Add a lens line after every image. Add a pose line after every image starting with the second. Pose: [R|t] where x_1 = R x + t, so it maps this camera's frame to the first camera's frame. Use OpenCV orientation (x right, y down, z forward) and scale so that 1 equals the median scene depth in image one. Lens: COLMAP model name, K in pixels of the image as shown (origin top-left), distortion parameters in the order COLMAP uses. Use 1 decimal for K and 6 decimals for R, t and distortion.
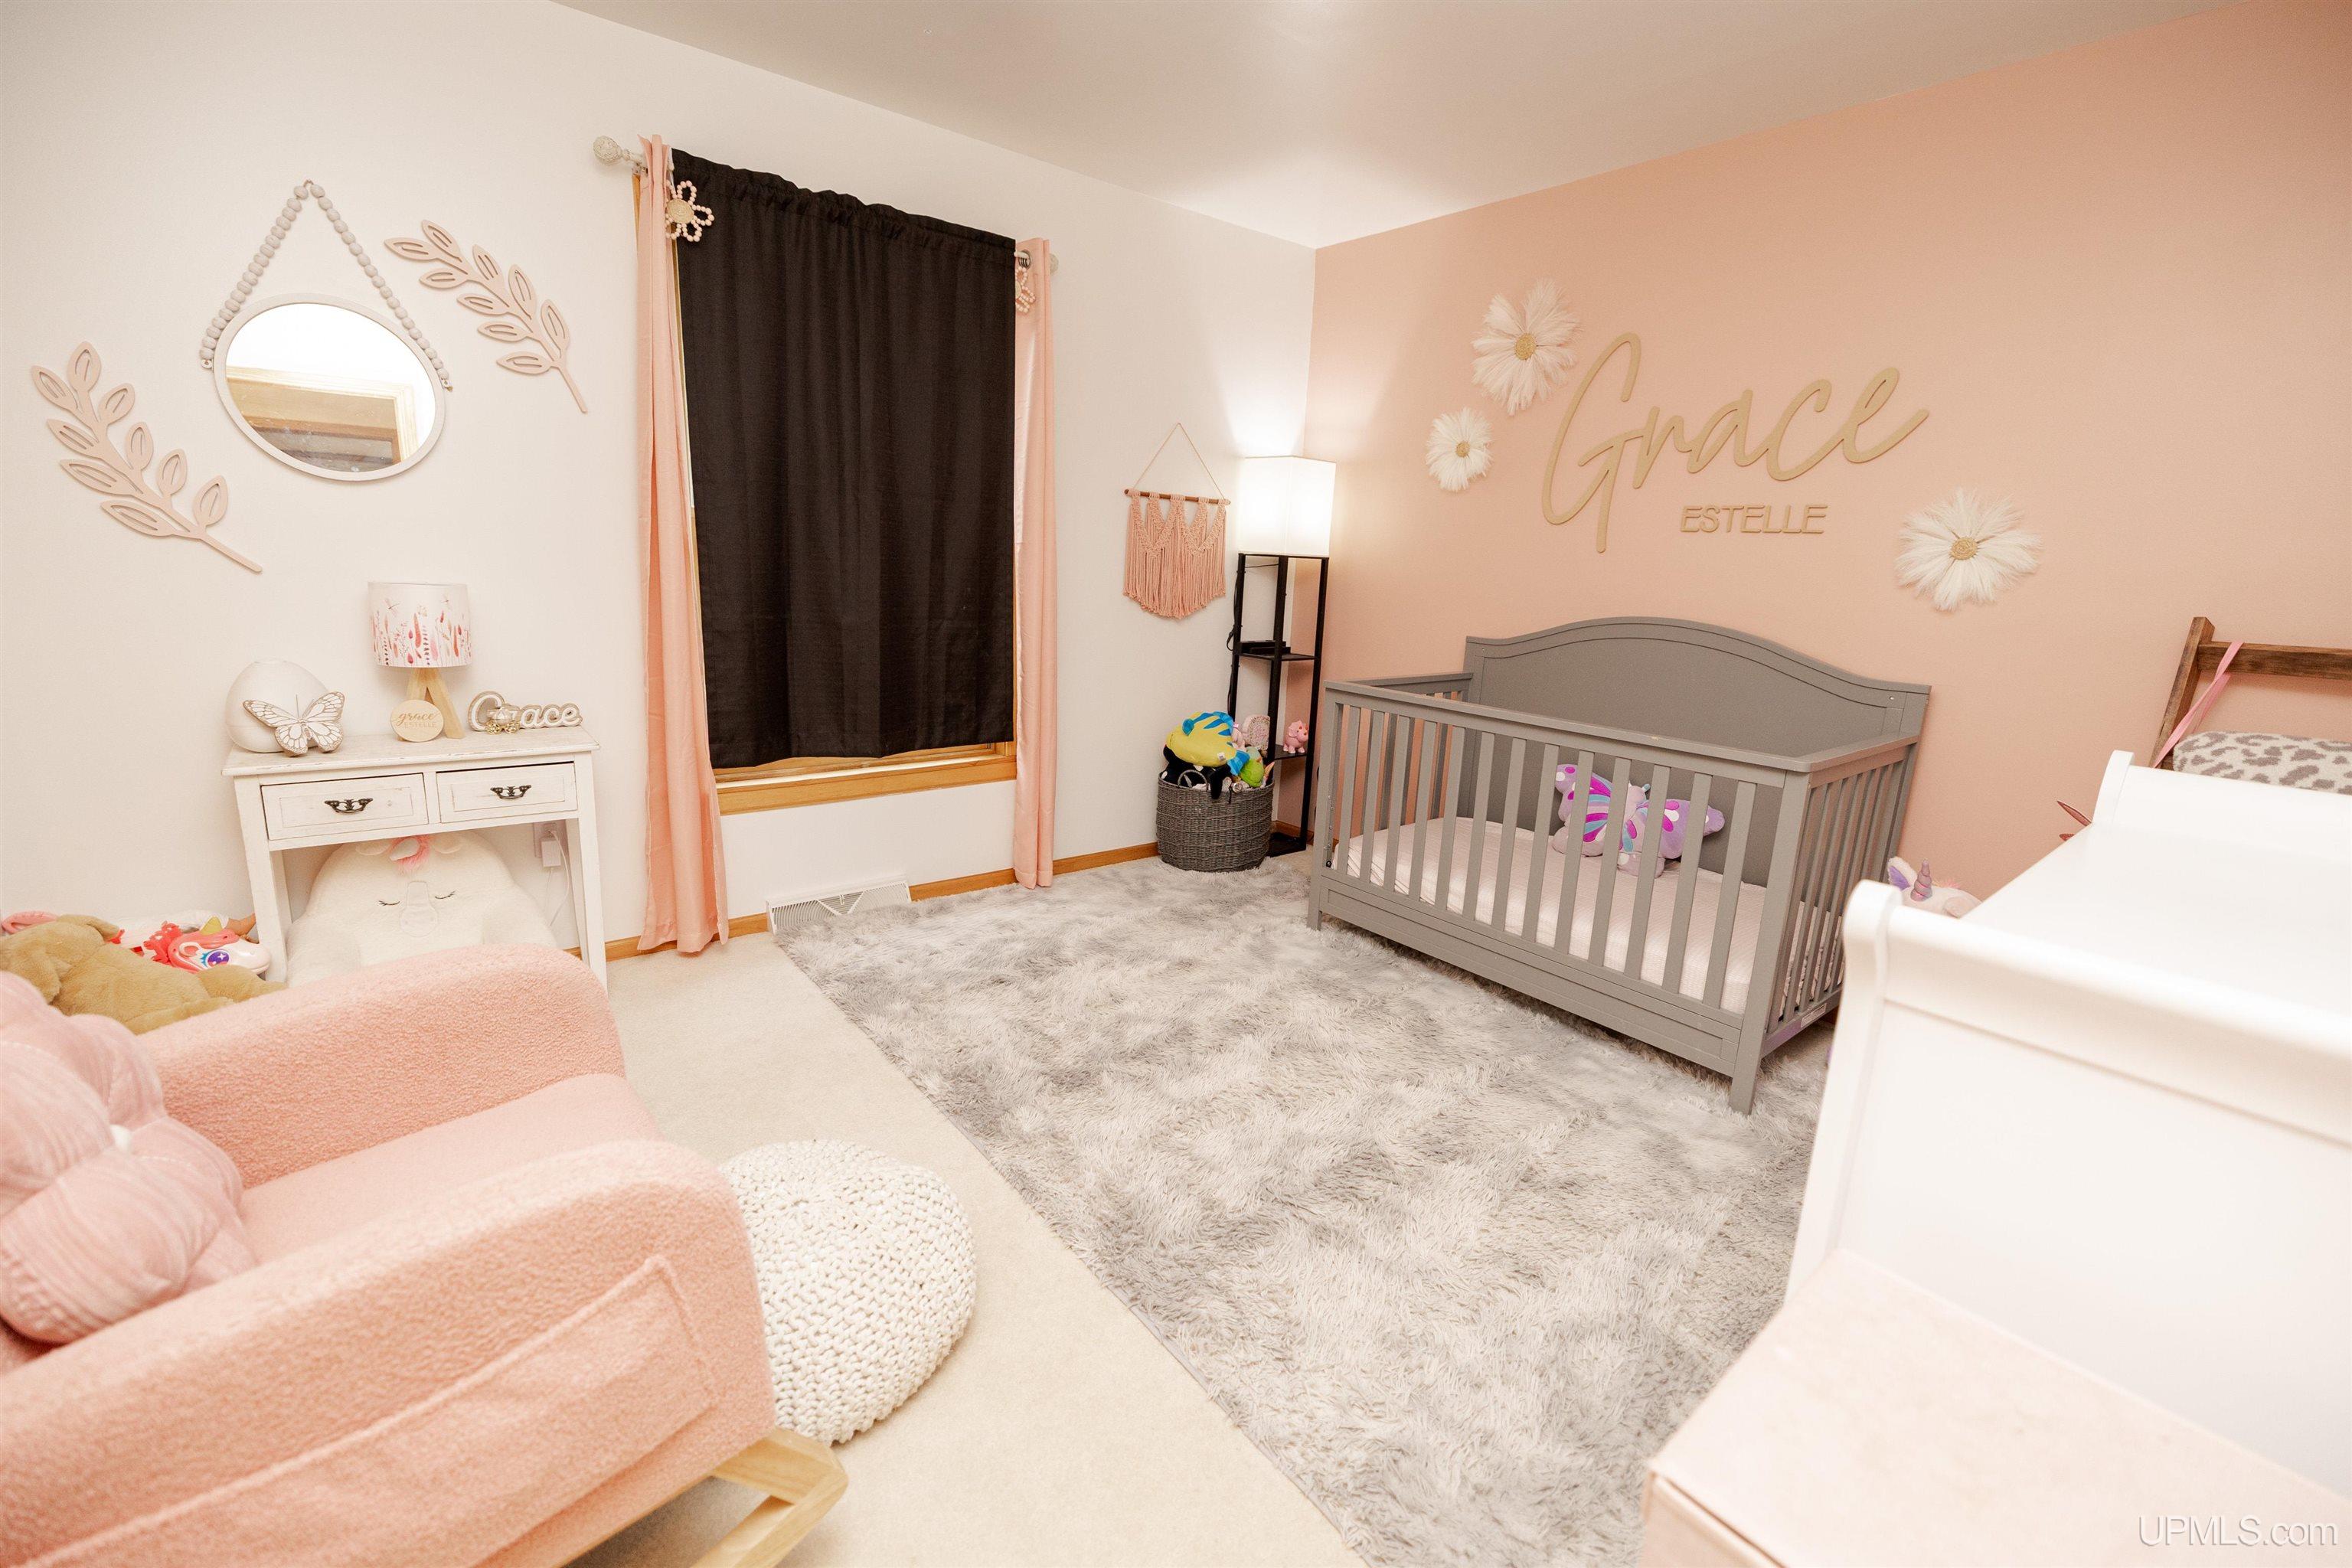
lens RADIAL K [[981.7, 0, 1169.5], [0, 981.7, 766.6], [0, 0, 1]] dist [0.000605, 0.000656]
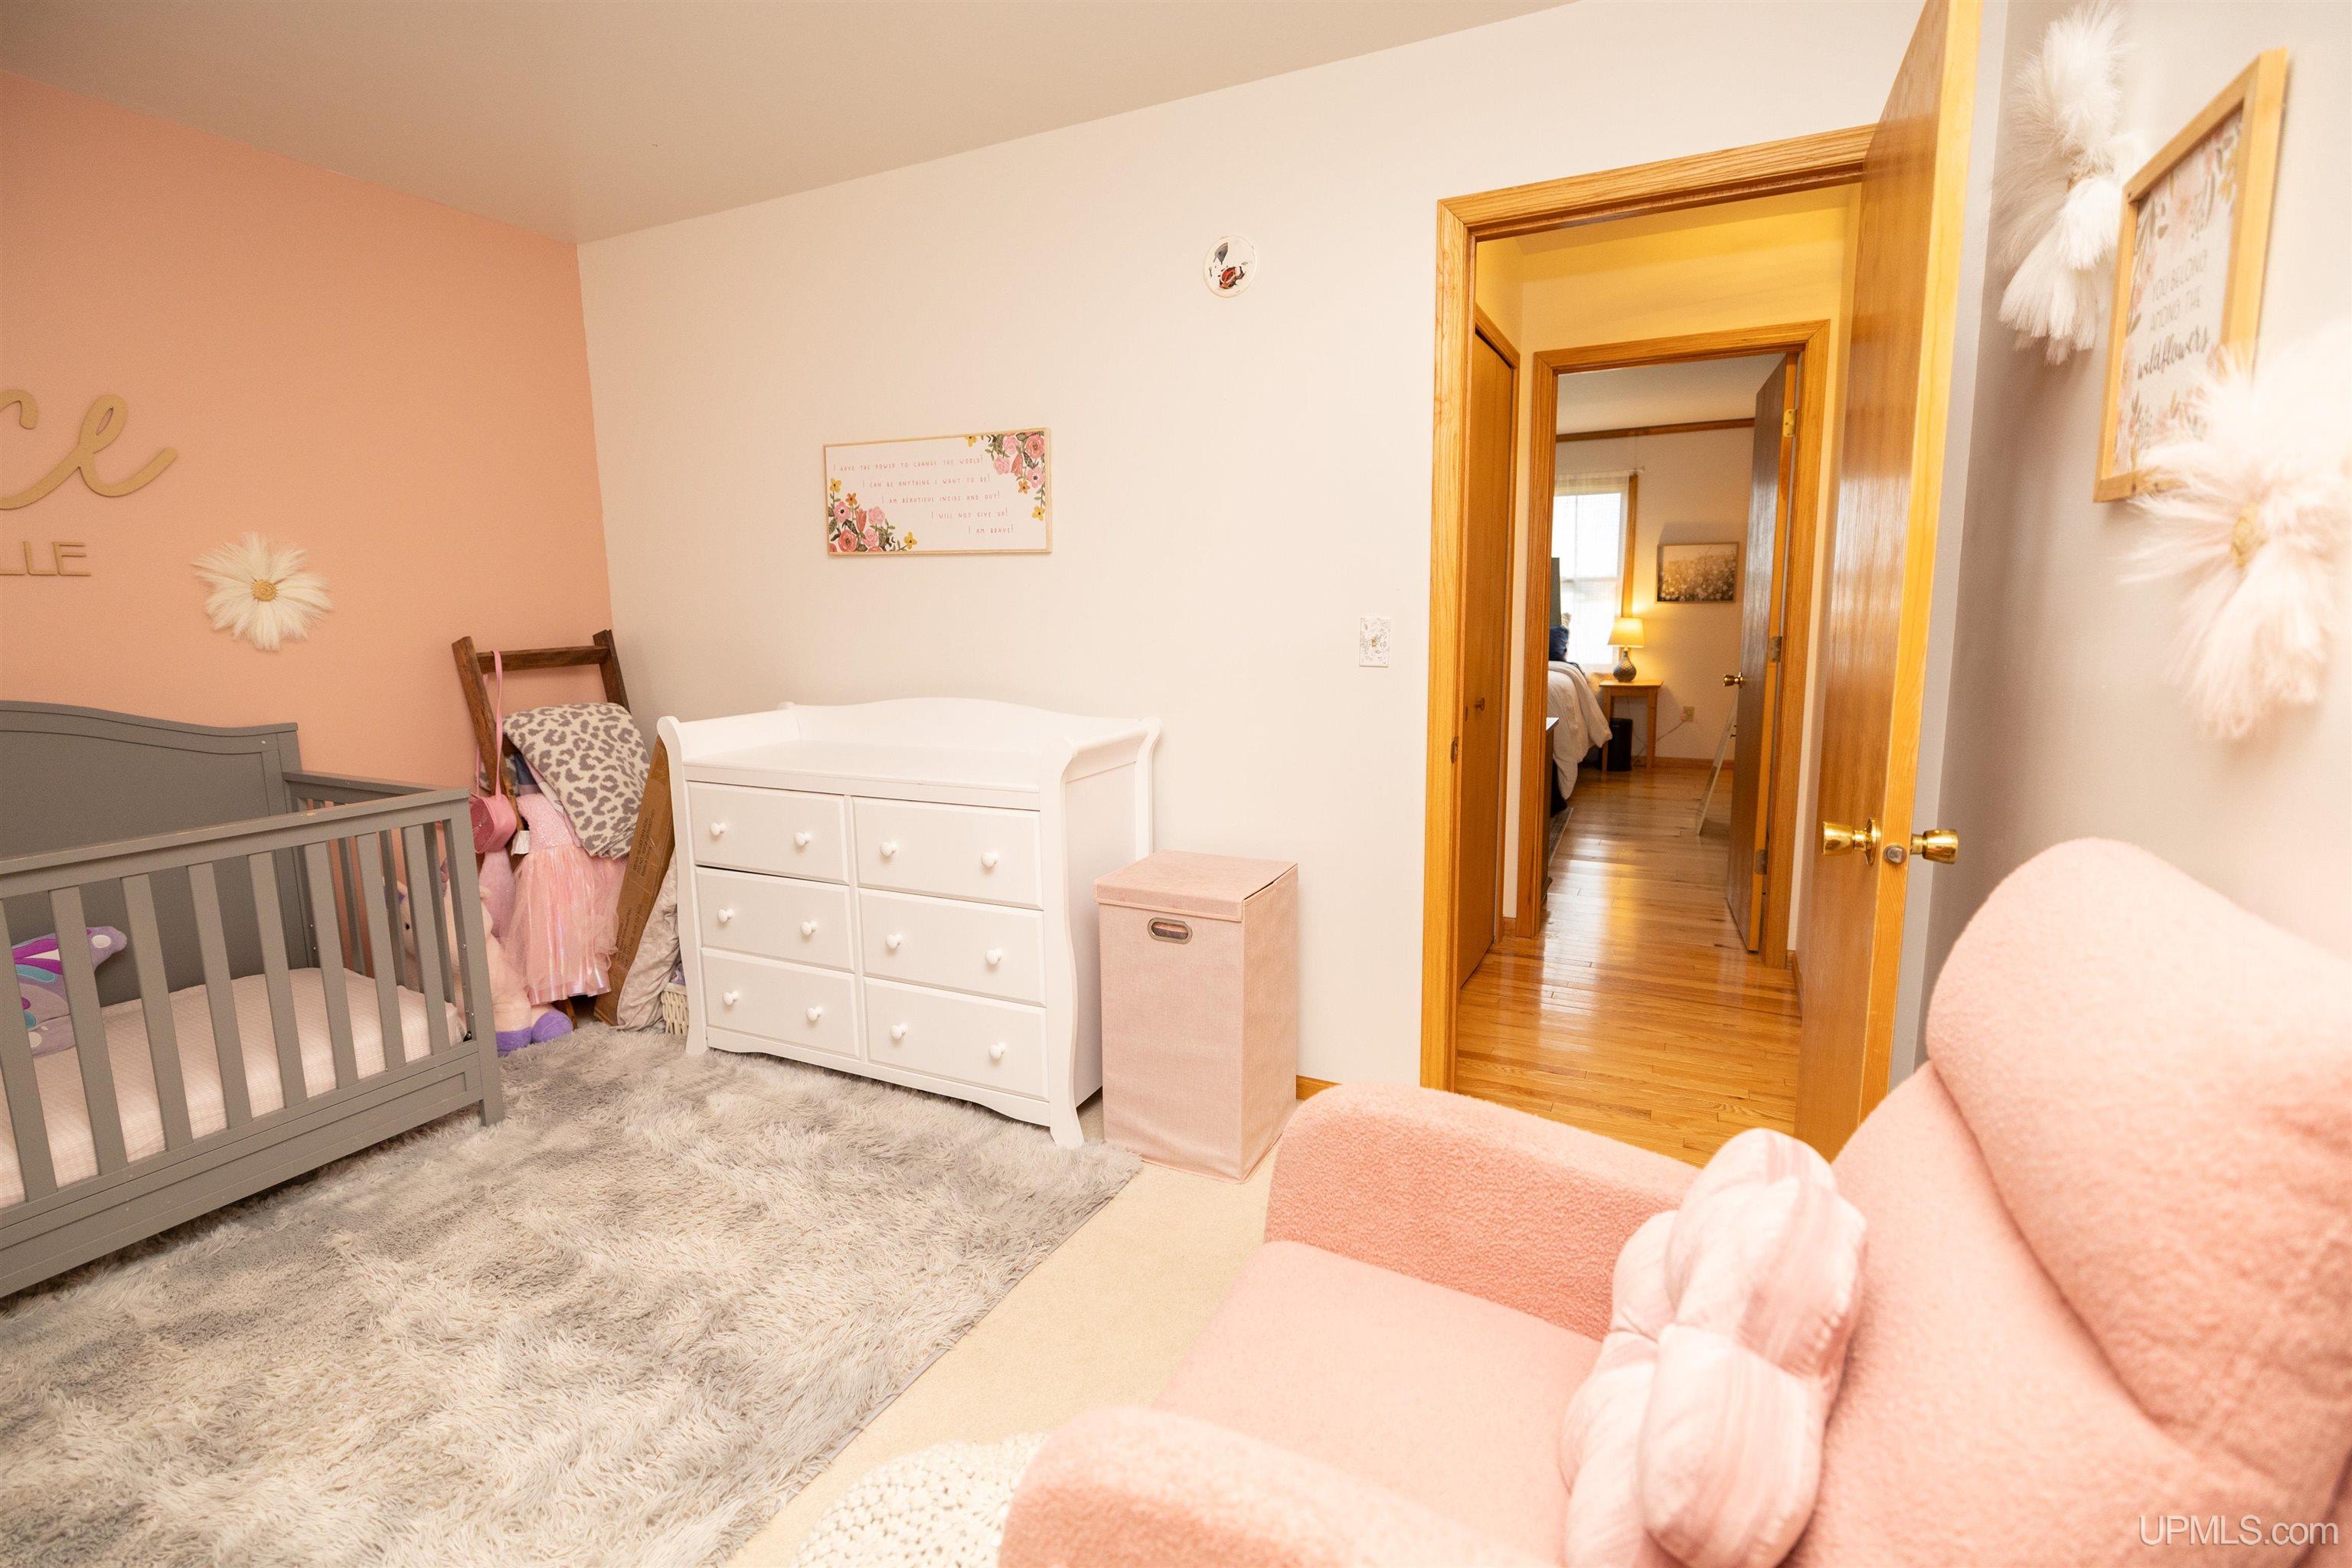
lens RADIAL K [[1069.9, 0, 1171.1], [0, 1069.9, 774.4], [0, 0, 1]] dist [-0.002311, 0.001273]
pose [[-0.413700, -0.184010, 0.891624, -0.647567], [0.187703, 0.941081, 0.281309, -0.182284], [-0.890854, 0.283738, -0.354786, 0.618110]]
